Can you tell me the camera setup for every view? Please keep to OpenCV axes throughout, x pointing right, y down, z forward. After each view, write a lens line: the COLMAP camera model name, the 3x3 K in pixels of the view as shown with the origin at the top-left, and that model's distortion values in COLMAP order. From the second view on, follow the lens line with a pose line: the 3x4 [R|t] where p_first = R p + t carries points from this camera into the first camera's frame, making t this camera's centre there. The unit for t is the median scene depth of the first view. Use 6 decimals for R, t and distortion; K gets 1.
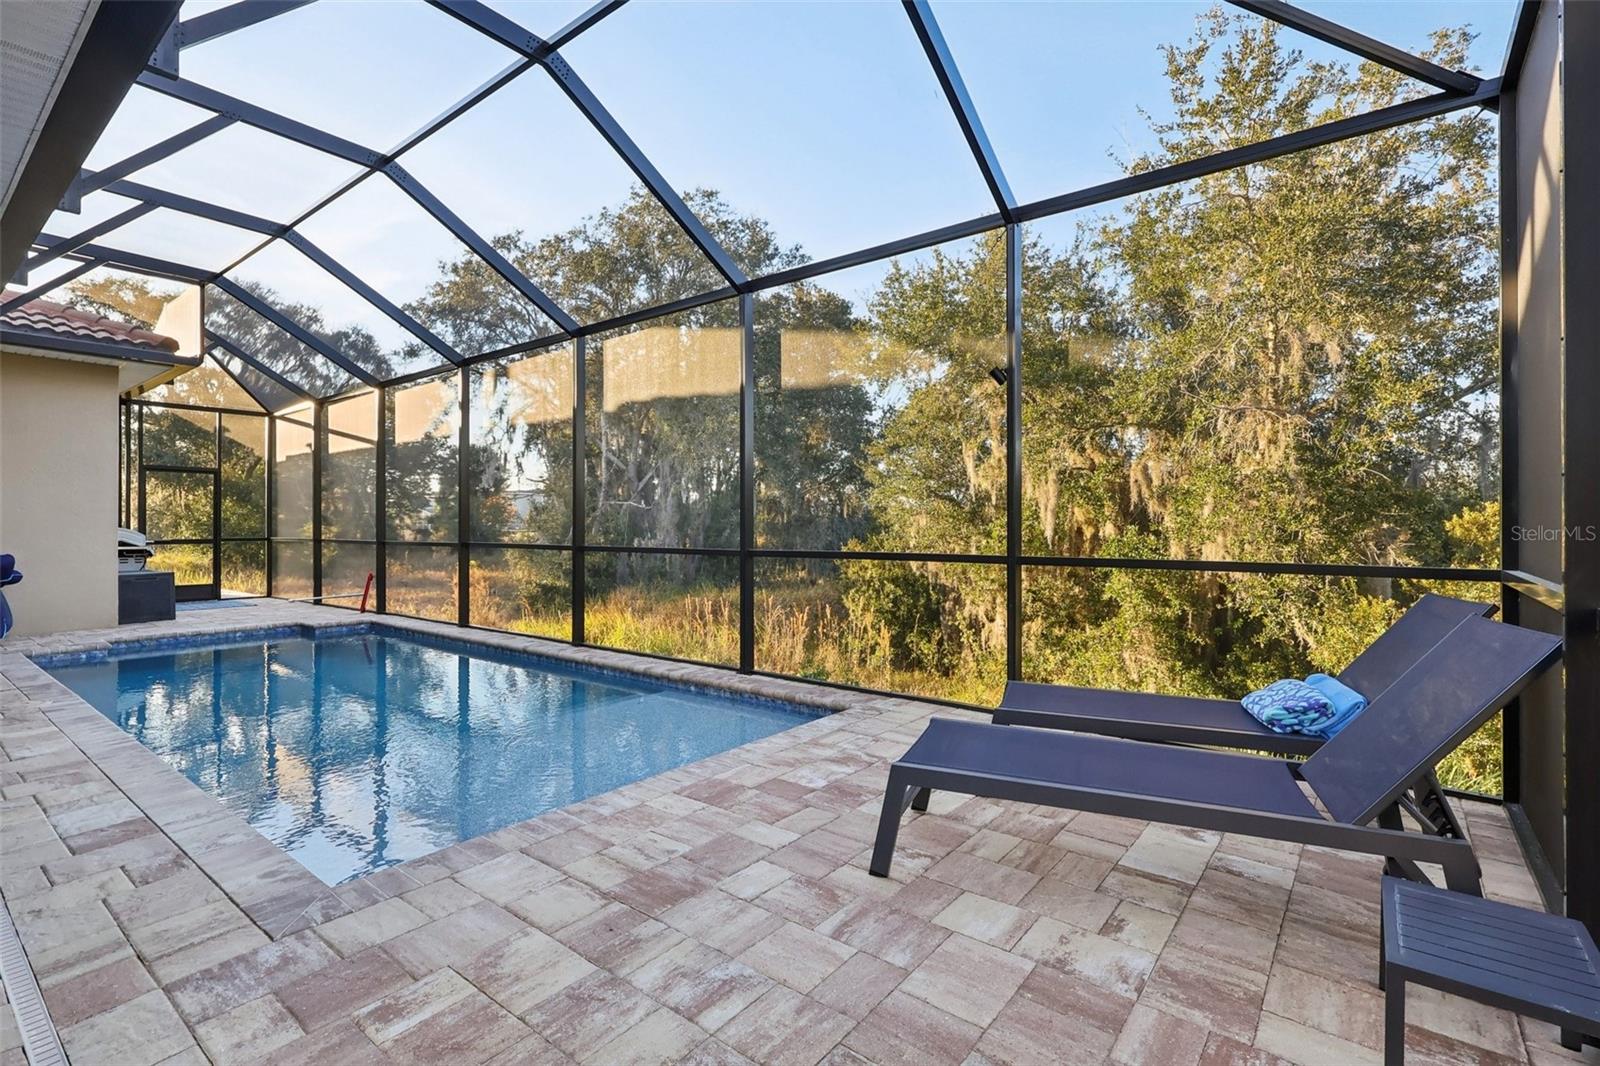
lens RADIAL K [[734.2, 0, 801.8], [0, 734.2, 525.9], [0, 0, 1]] dist [-0.002018, -0.000293]
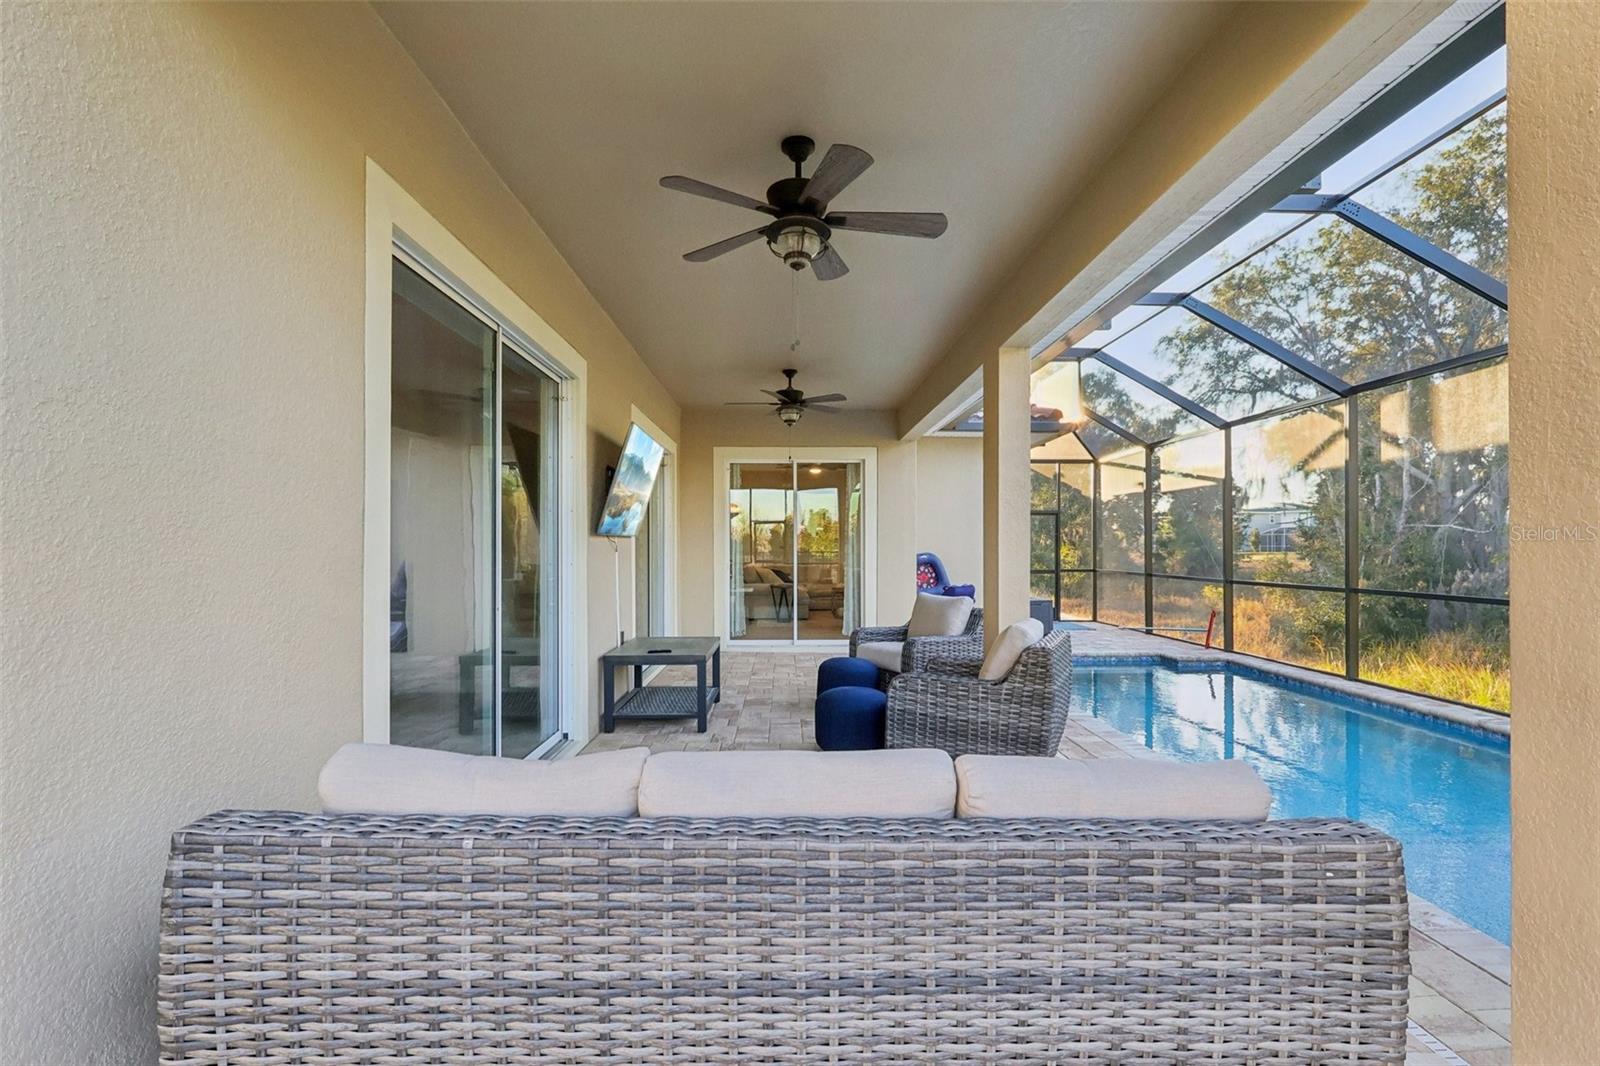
lens RADIAL K [[734.2, 0, 798.6], [0, 734.2, 541.8], [0, 0, 1]] dist [-0.002018, -0.000293]
pose [[0.628630, -0.001971, -0.777702, -0.132969], [-0.000891, 0.999994, -0.003254, -0.023012], [0.777704, 0.002738, 0.628624, -0.076762]]
